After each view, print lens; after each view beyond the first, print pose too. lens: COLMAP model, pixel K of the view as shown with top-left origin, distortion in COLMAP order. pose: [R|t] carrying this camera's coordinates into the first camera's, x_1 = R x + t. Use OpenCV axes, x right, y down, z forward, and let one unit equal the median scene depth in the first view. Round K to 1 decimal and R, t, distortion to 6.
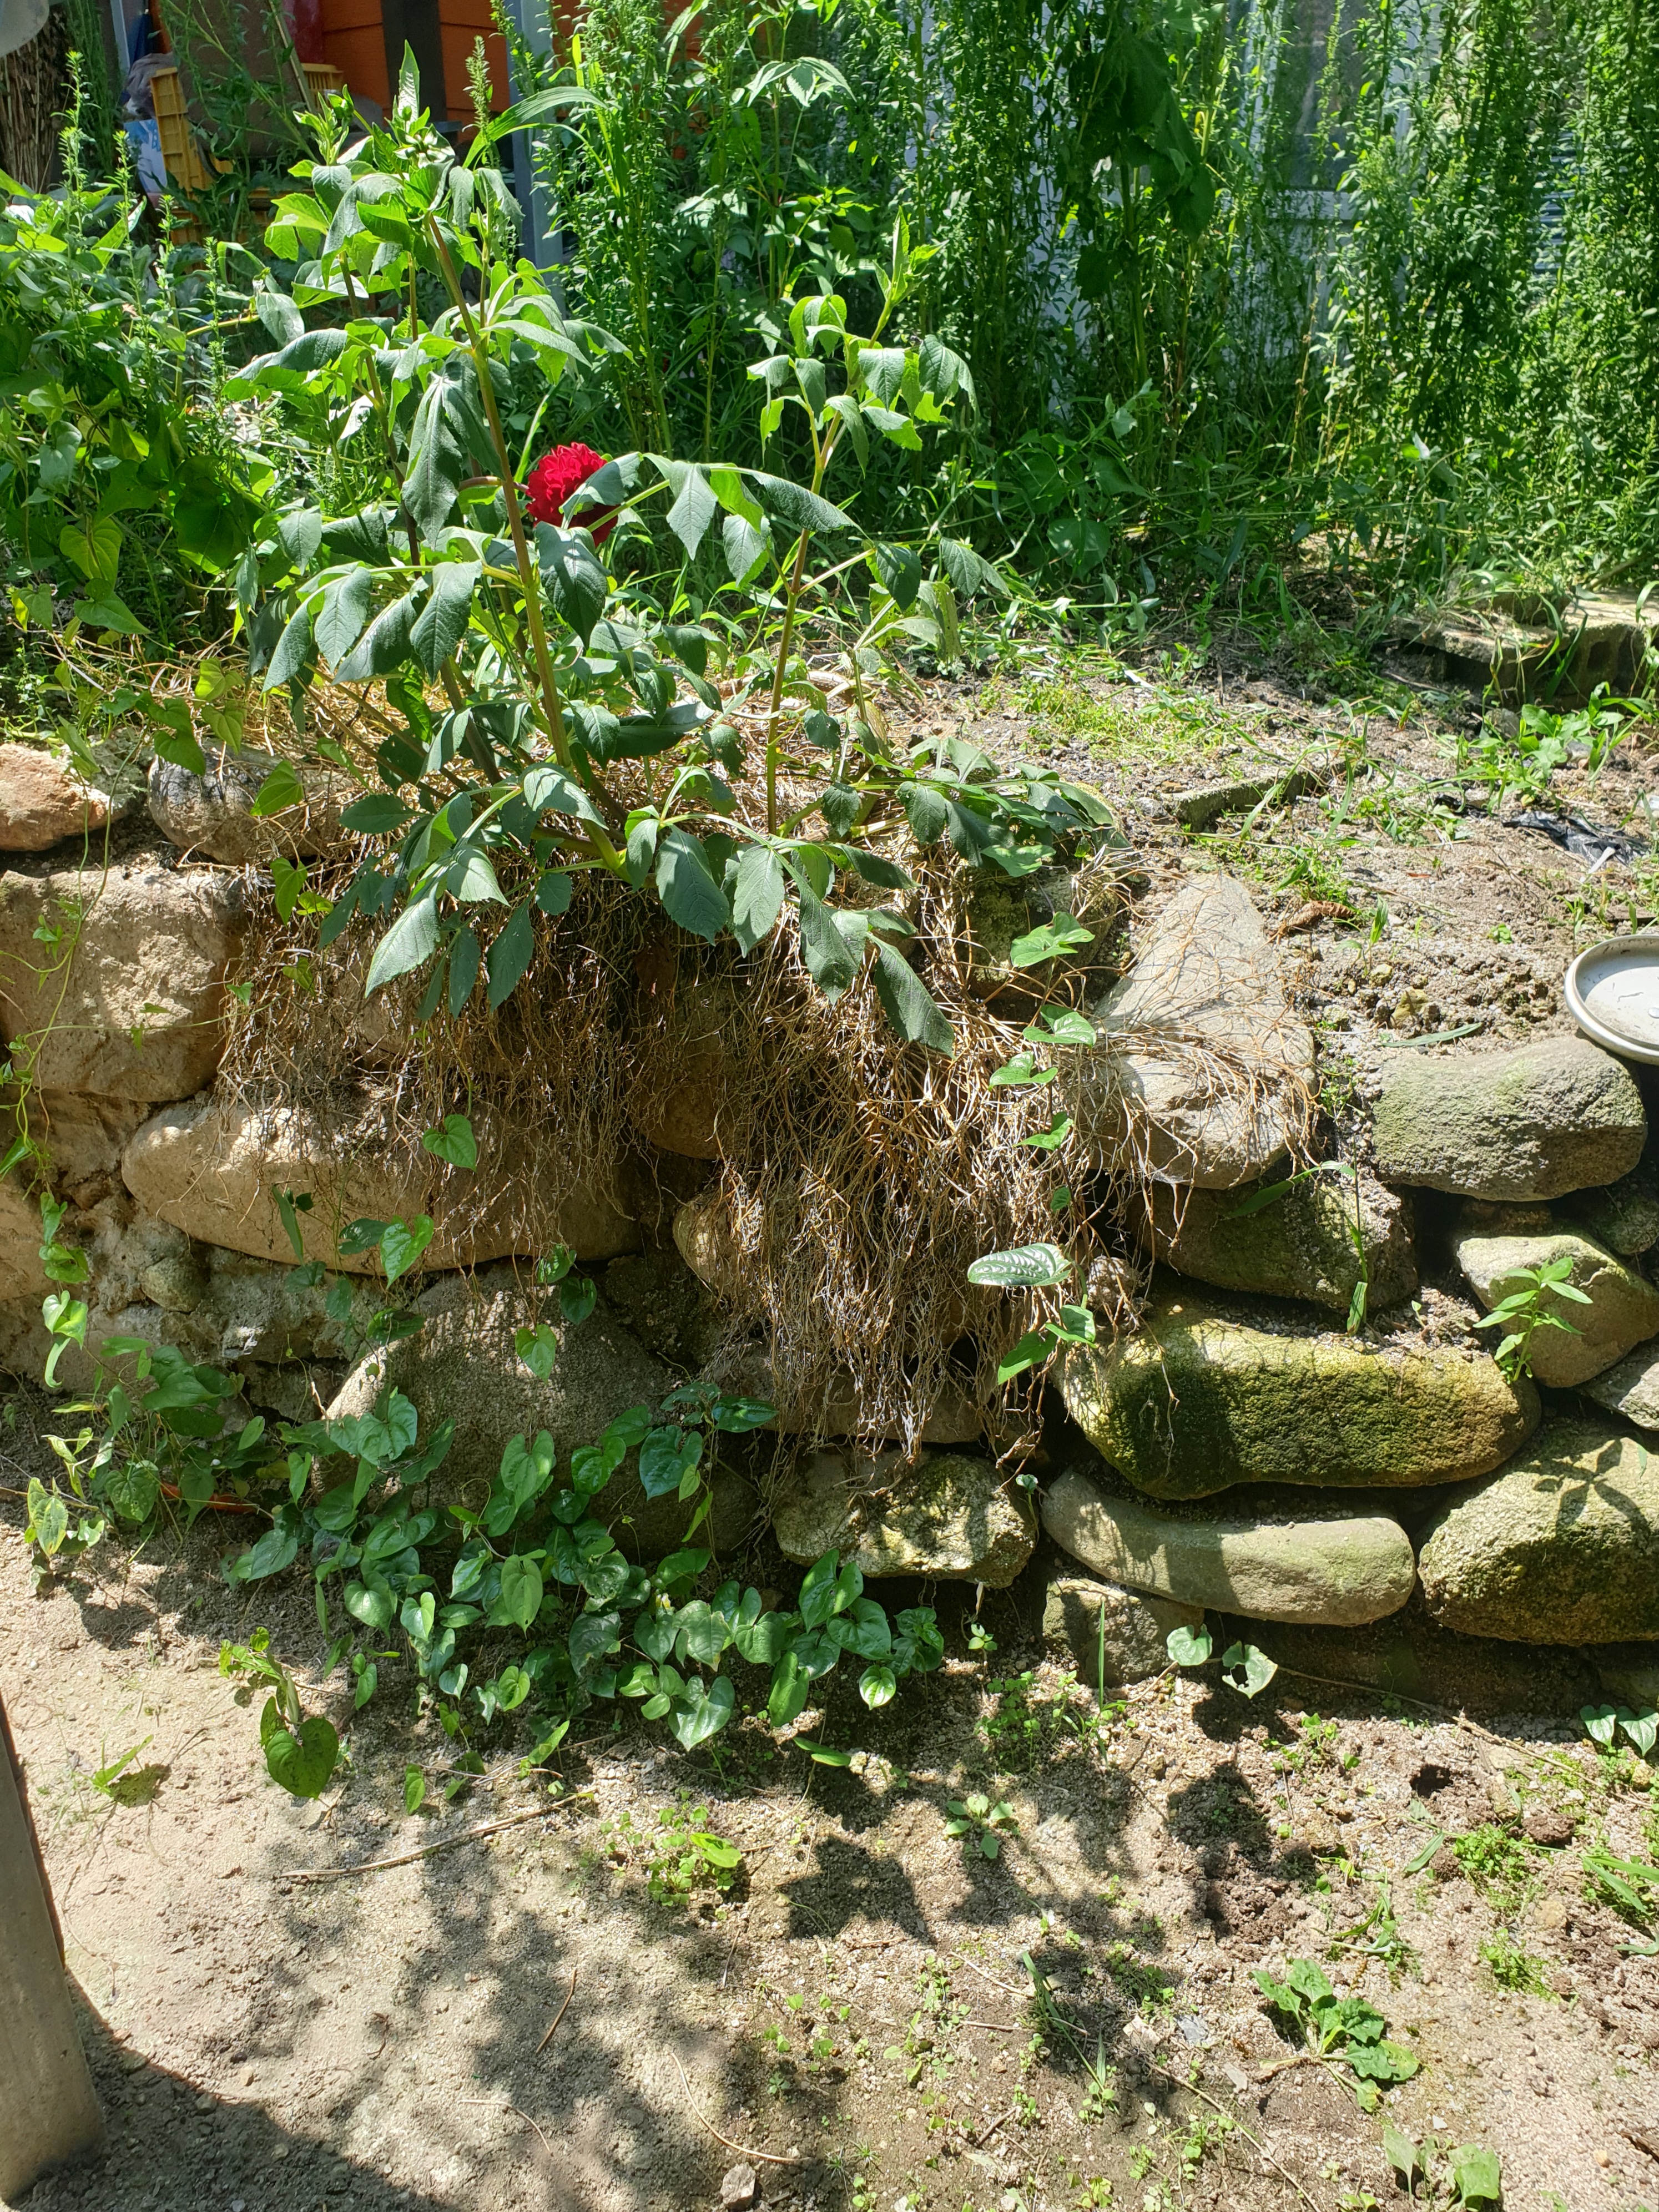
lens RADIAL K [[1686.1, 0, 824.8], [0, 1686.1, 1103.5], [0, 0, 1]] dist [0.042959, -0.071111]
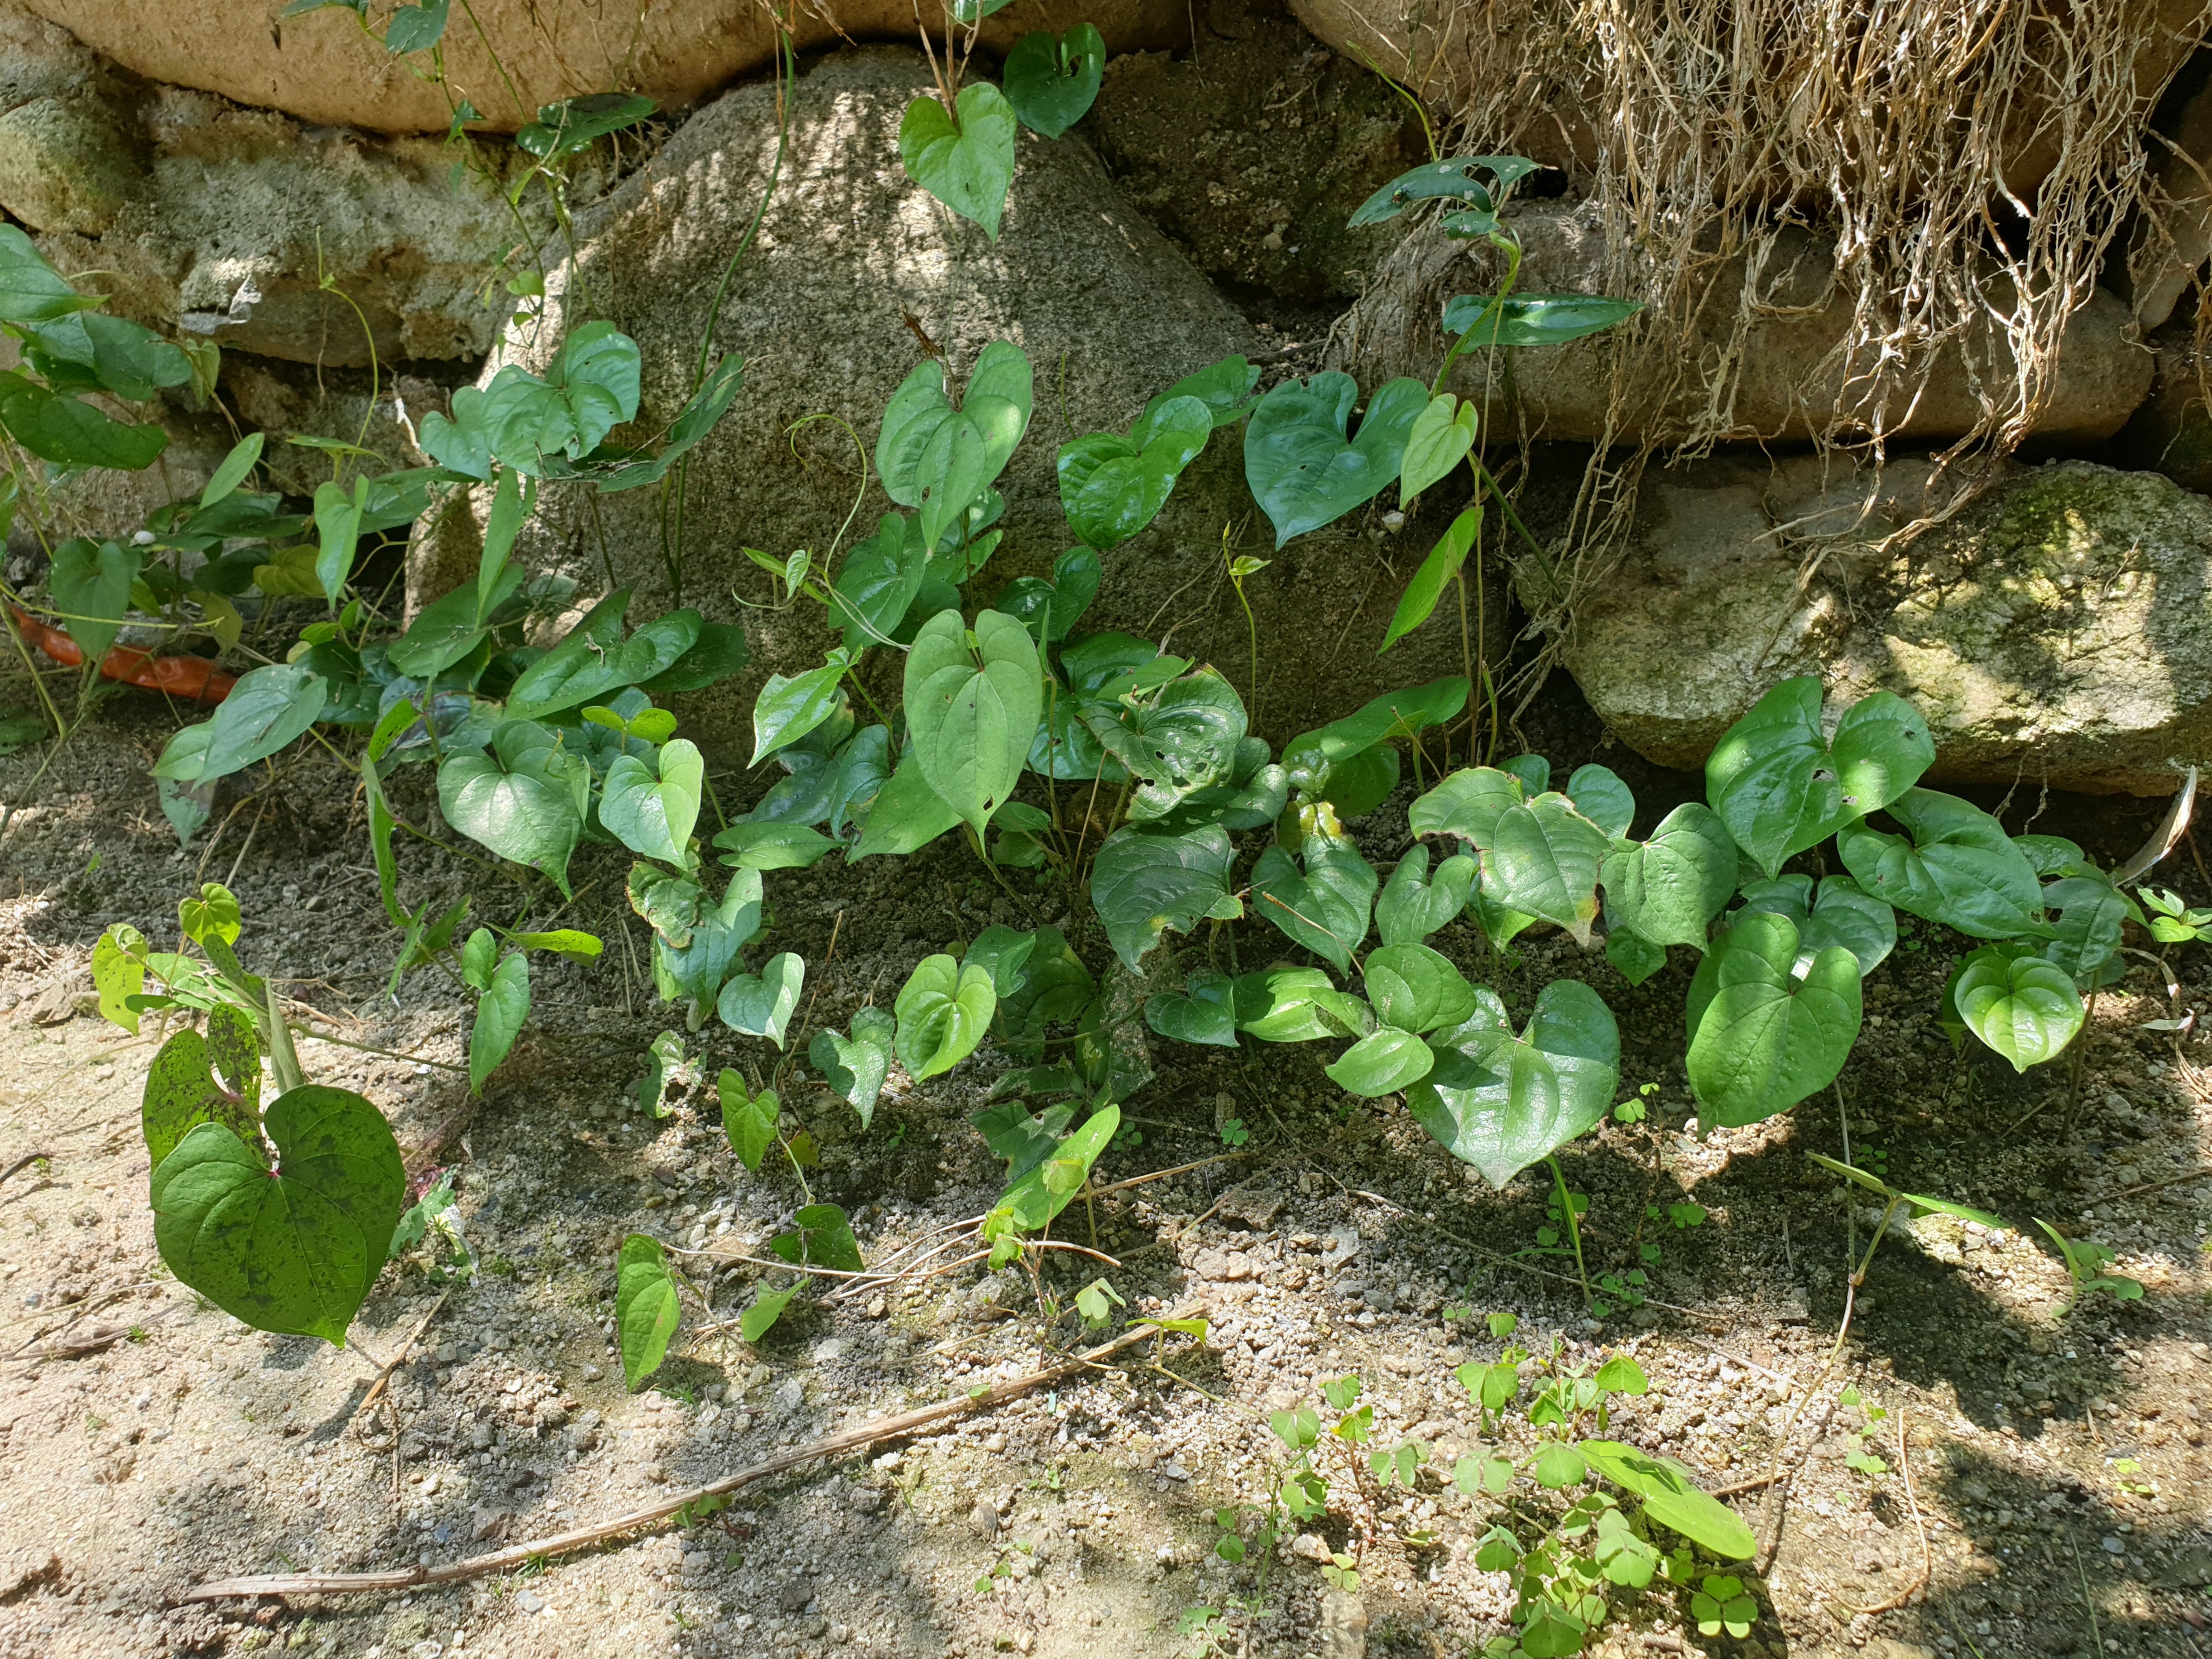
lens RADIAL K [[1686.0, 0, 1115.7], [0, 1686.0, 821.6], [0, 0, 1]] dist [0.042959, -0.071111]
pose [[0.999735, -0.000655, 0.023022, -0.157151], [-0.001188, 0.996797, 0.079966, 0.279752], [-0.023001, -0.079972, 0.996532, 0.671185]]
